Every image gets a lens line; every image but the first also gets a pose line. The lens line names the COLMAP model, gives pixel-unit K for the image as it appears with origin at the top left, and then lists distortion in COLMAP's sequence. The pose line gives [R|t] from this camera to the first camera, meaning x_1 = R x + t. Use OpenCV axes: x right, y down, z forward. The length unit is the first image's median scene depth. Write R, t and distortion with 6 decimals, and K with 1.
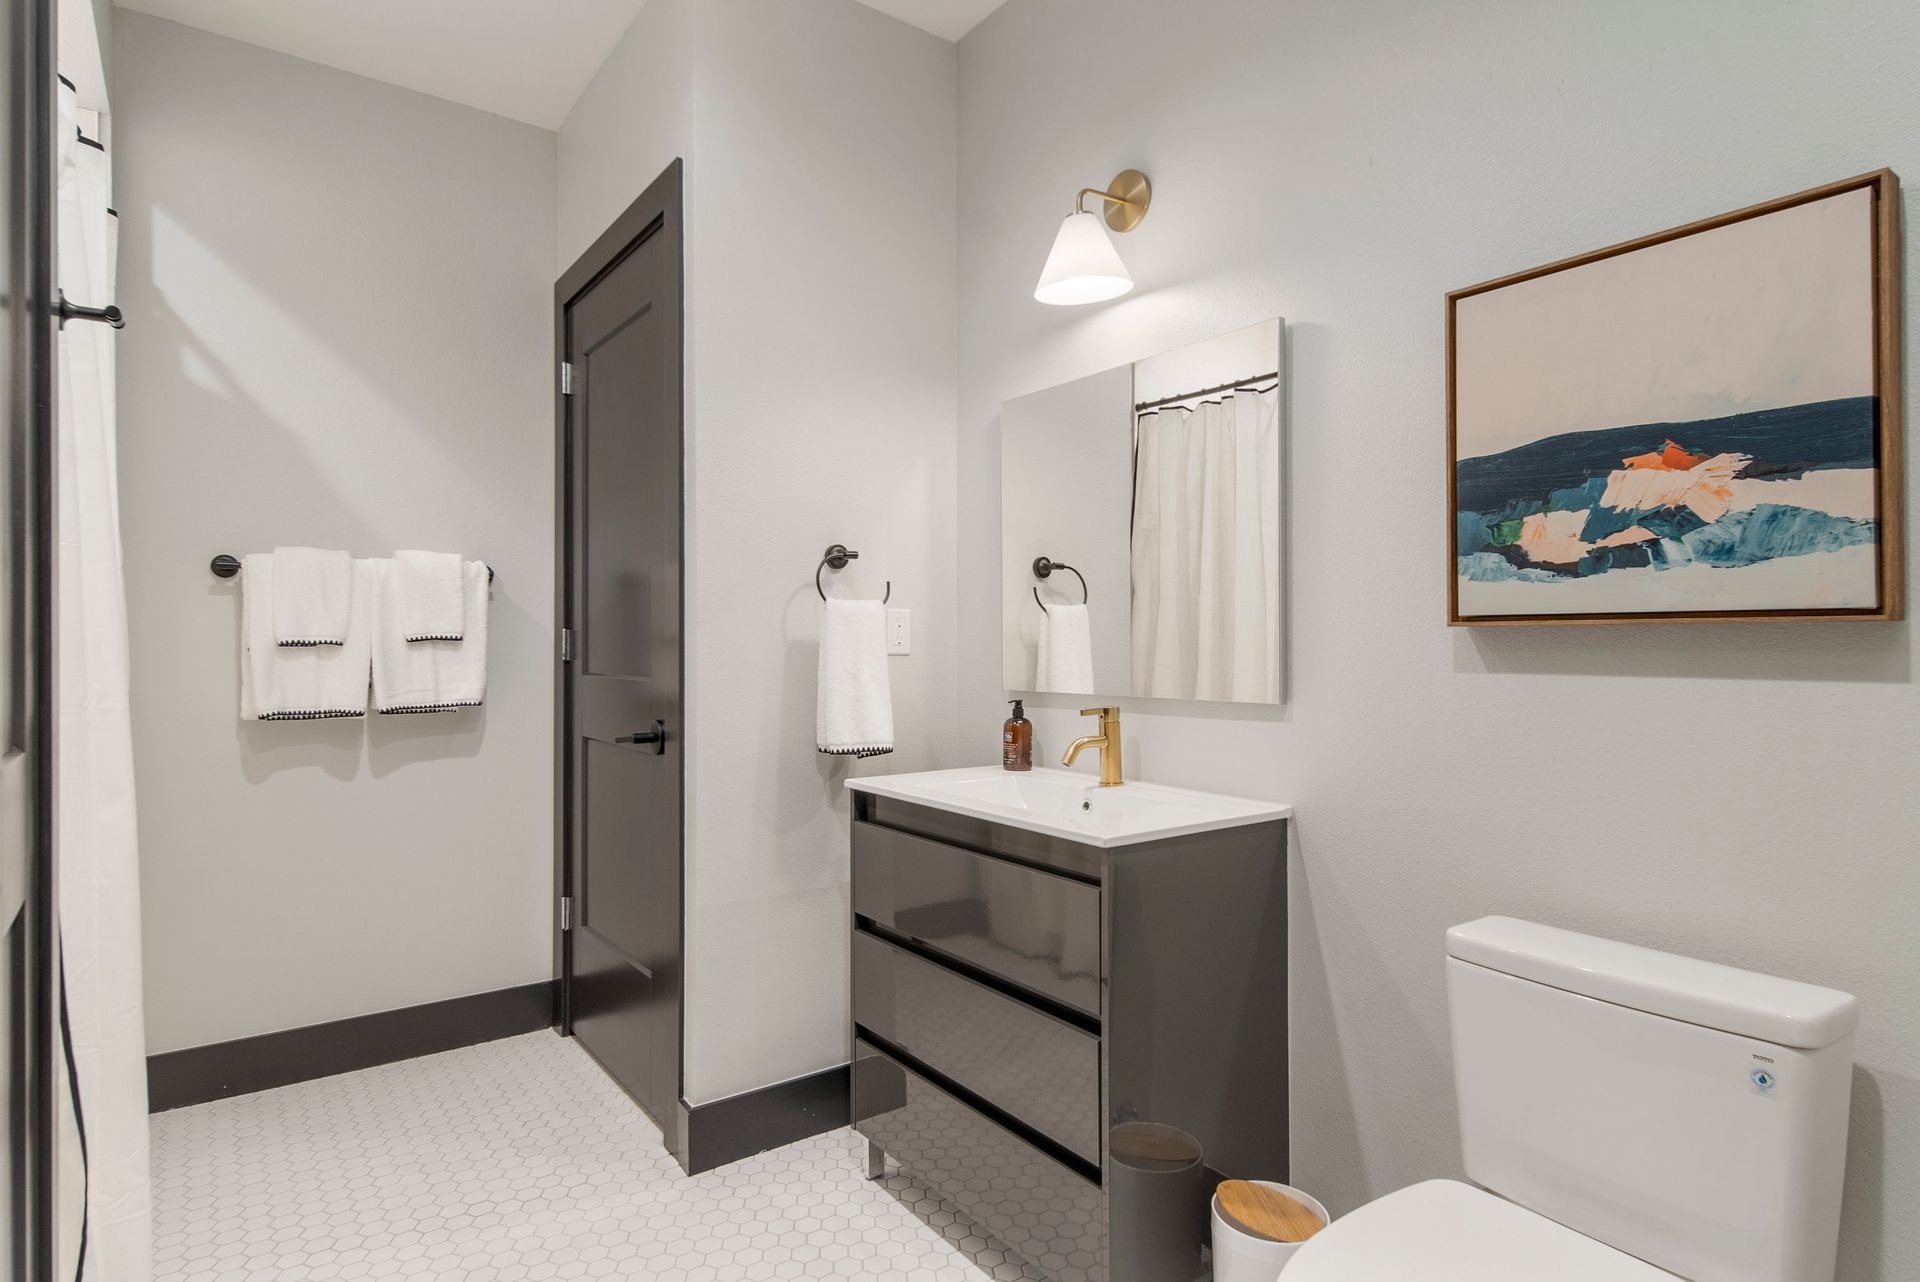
lens RADIAL K [[1025.8, 0, 950.6], [0, 1025.8, 642.0], [0, 0, 1]] dist [0.016189, -0.001337]
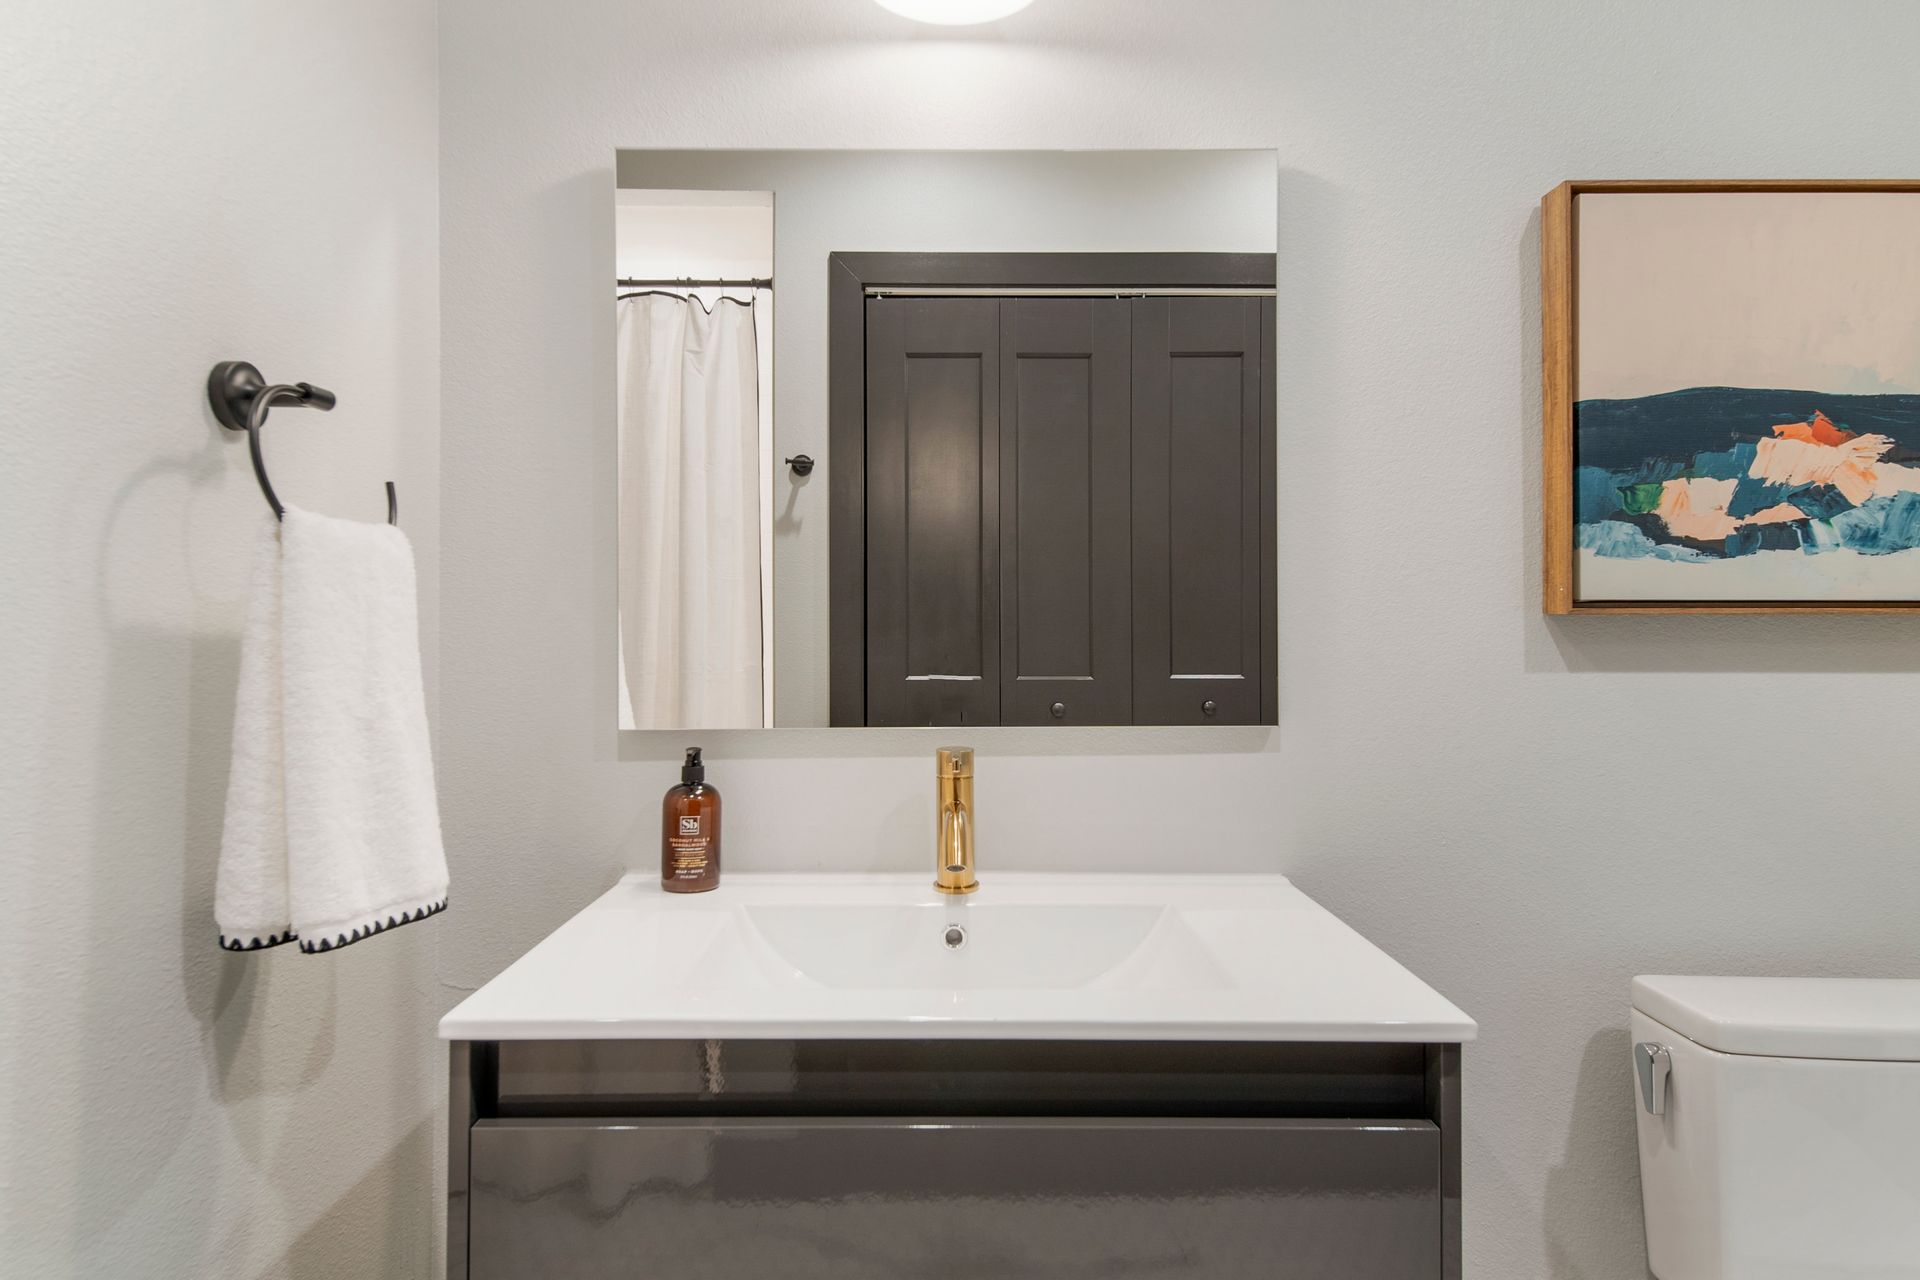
lens RADIAL K [[1025.8, 0, 950.6], [0, 1025.8, 641.0], [0, 0, 1]] dist [0.016189, -0.001337]
pose [[0.579039, -0.001361, 0.815299, -0.465730], [-0.000765, 0.999997, 0.002212, 0.004652], [-0.815299, -0.001904, 0.579036, 1.042181]]
